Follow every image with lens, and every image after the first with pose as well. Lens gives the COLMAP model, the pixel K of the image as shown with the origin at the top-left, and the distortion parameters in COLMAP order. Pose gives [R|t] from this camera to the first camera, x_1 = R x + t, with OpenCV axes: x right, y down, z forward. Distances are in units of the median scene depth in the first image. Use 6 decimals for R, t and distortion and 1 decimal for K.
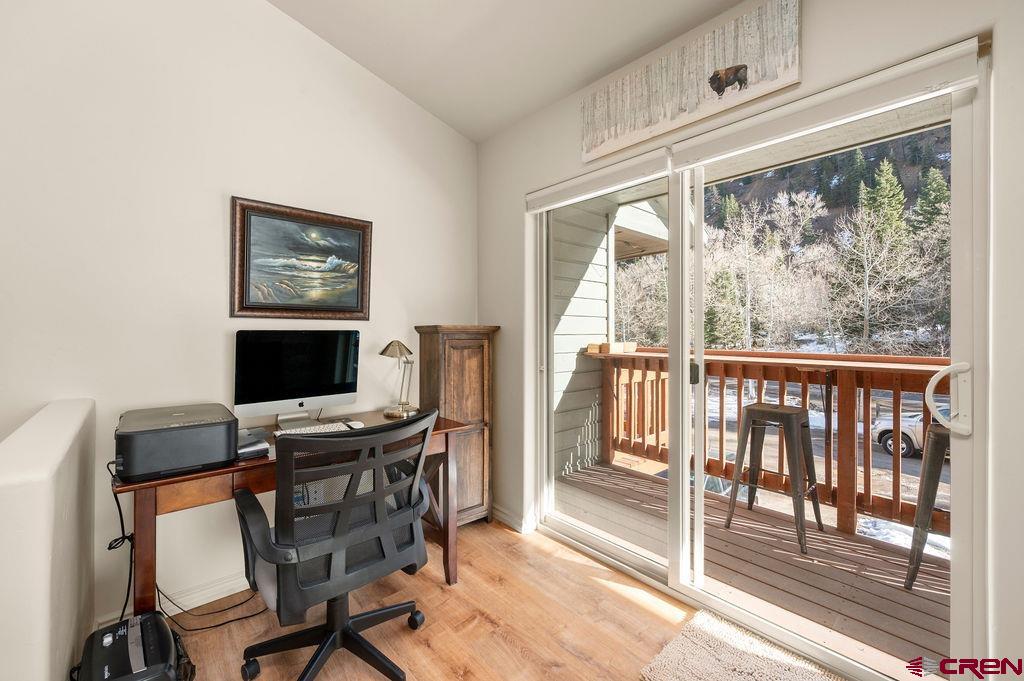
lens RADIAL K [[405.1, 0, 509.1], [0, 405.1, 336.9], [0, 0, 1]] dist [-0.000679, 0.000235]
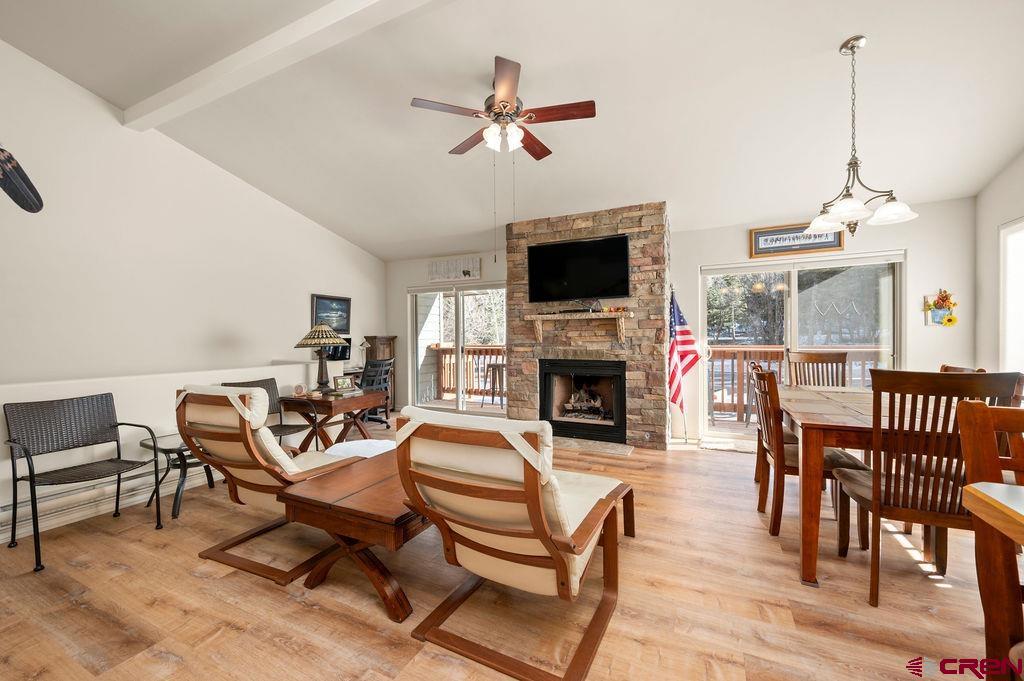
lens RADIAL K [[405.1, 0, 511.8], [0, 405.1, 341.5], [0, 0, 1]] dist [-0.000679, 0.000235]
pose [[0.922007, -0.012302, 0.386978, -0.325263], [0.014515, 0.999891, -0.002798, 0.025066], [-0.386901, 0.008197, 0.922085, -1.555494]]
